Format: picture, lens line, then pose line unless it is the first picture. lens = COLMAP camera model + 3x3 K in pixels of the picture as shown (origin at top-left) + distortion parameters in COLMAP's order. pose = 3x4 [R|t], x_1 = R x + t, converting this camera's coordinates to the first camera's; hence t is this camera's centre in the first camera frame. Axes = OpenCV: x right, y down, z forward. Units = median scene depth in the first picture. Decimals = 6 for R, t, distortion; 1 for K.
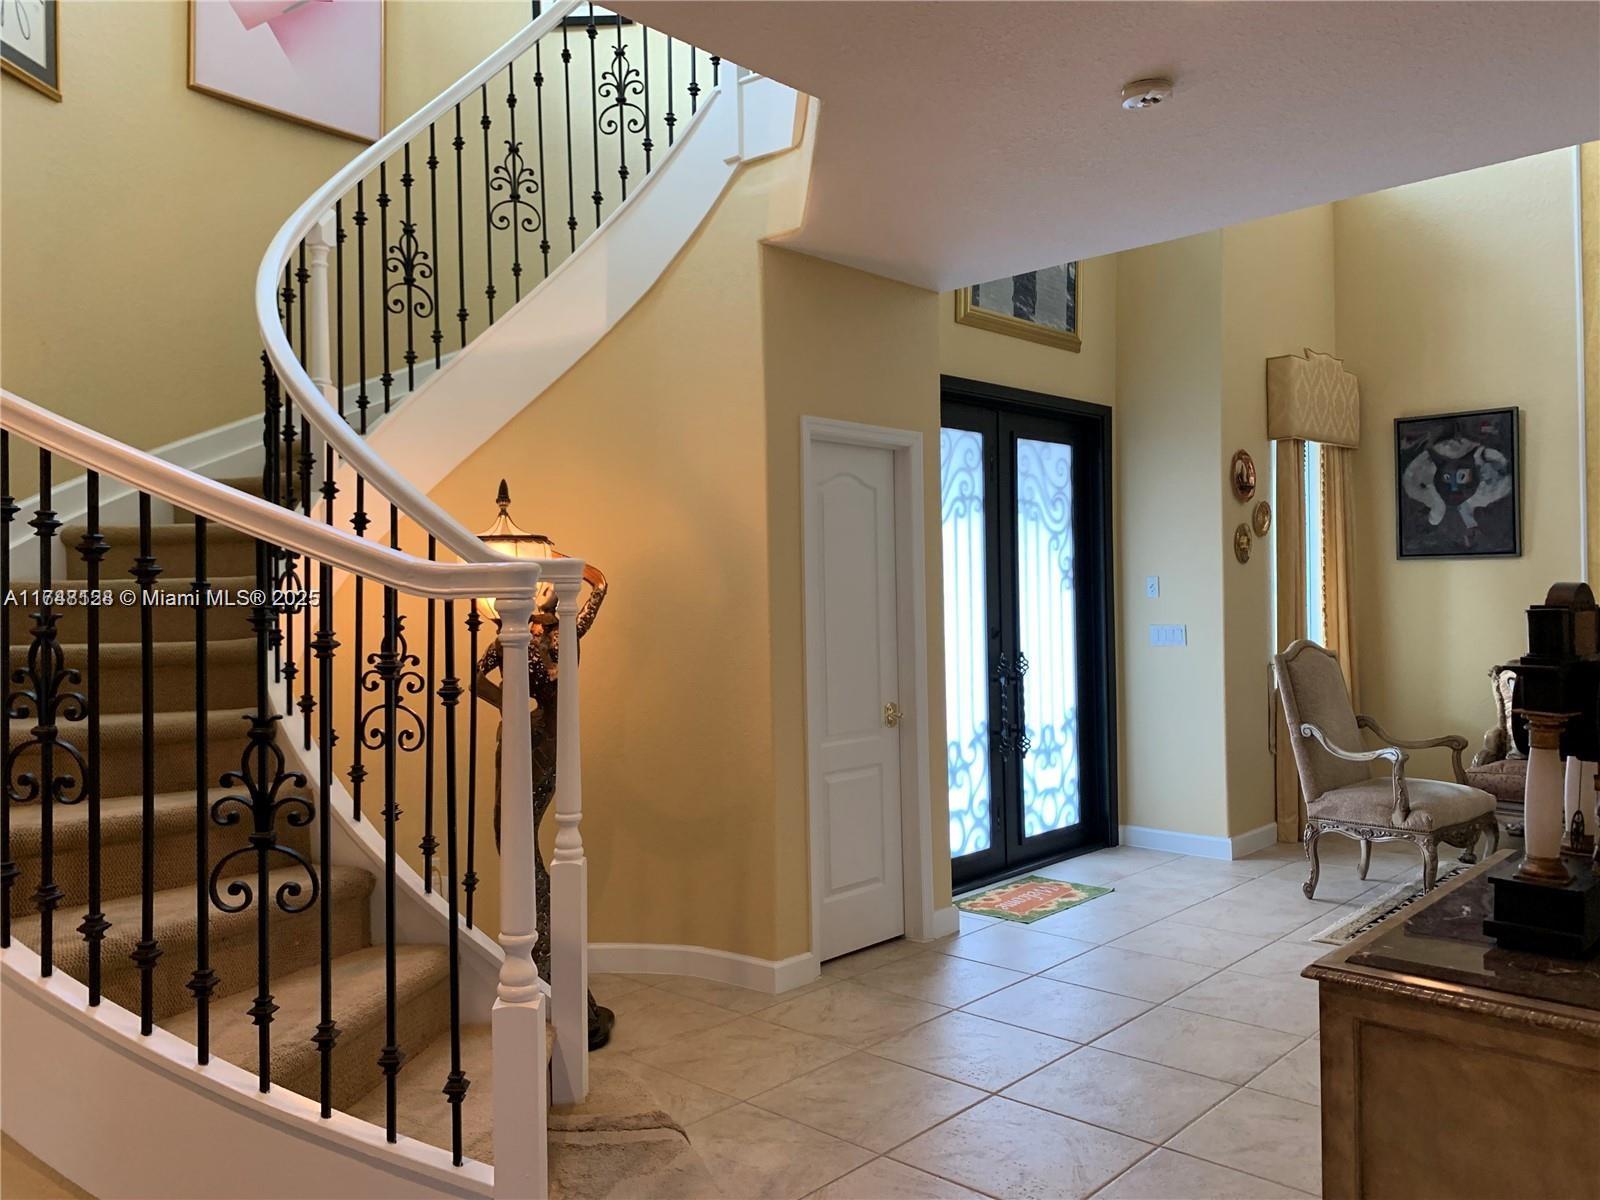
lens RADIAL K [[1228.2, 0, 795.5], [0, 1228.2, 595.3], [0, 0, 1]] dist [0.002985, -0.007518]
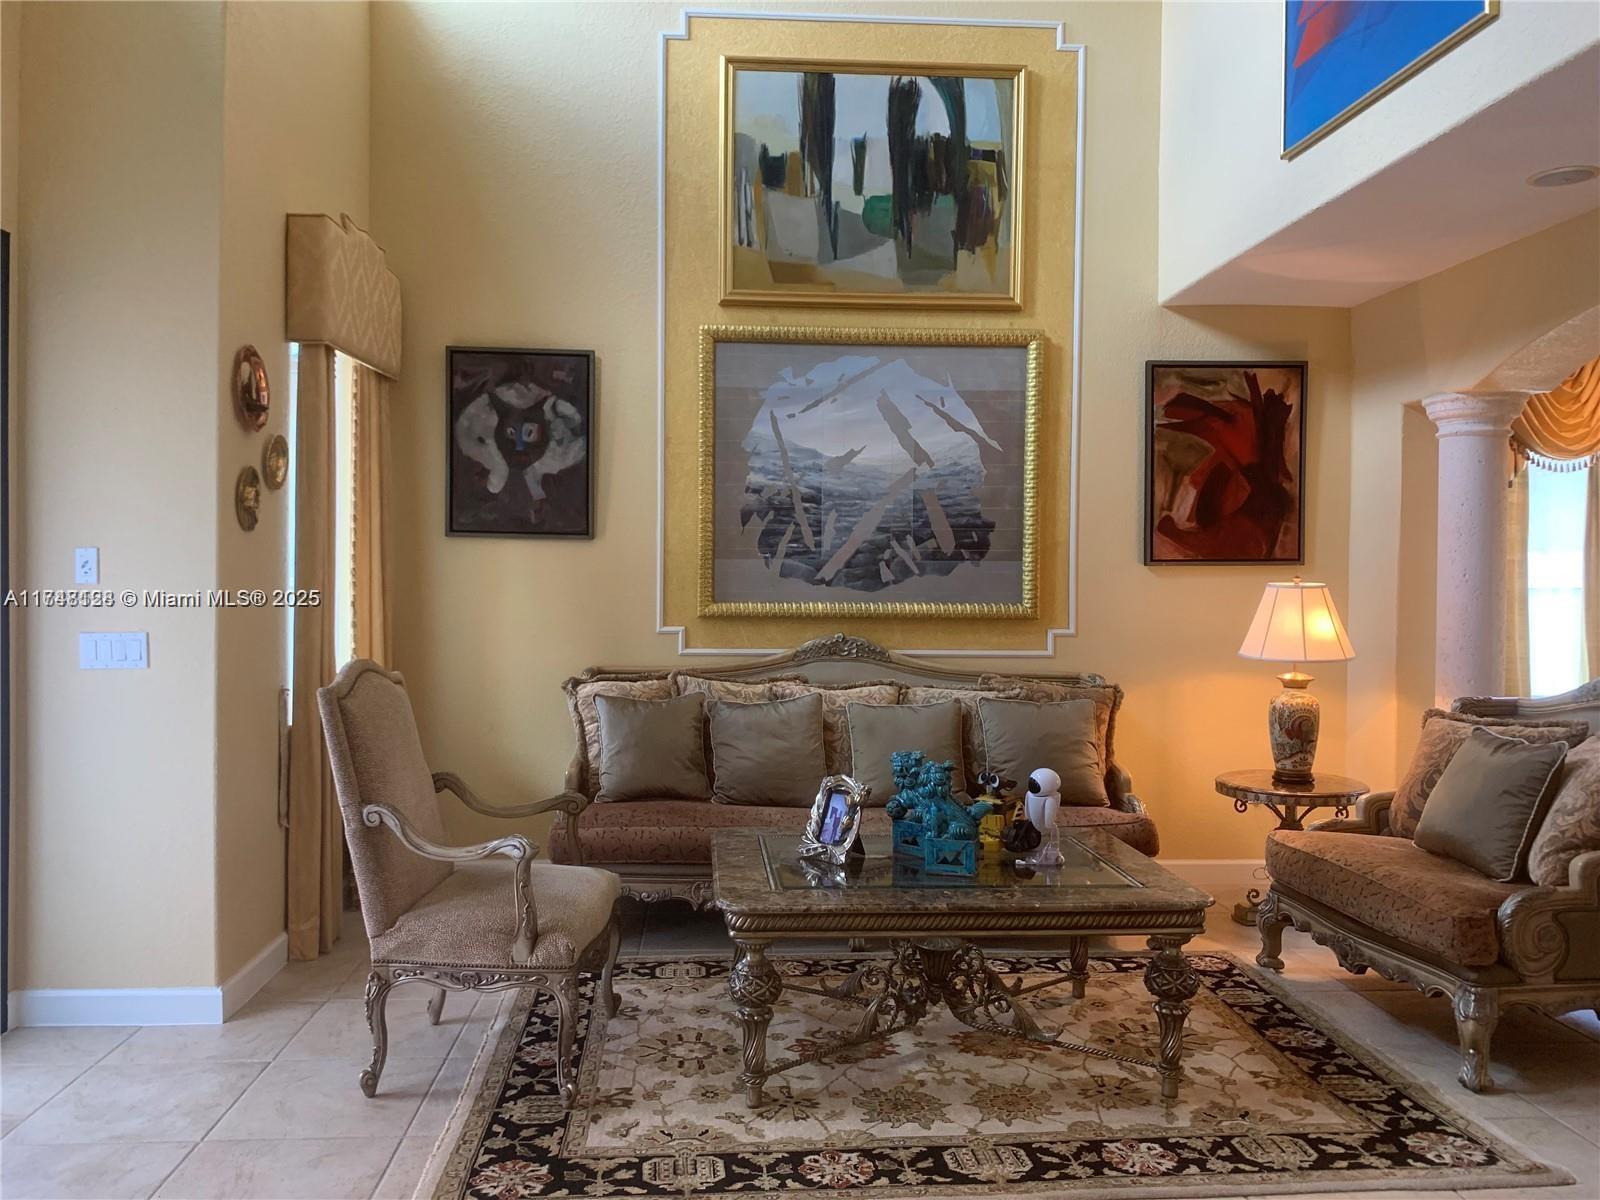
lens RADIAL K [[1228.2, 0, 795.5], [0, 1228.2, 595.3], [0, 0, 1]] dist [0.002985, -0.007518]
pose [[0.681429, 0.011248, 0.731798, 0.091001], [-0.025476, 0.999640, 0.008358, -0.005019], [-0.731441, -0.024339, 0.681471, 0.340742]]
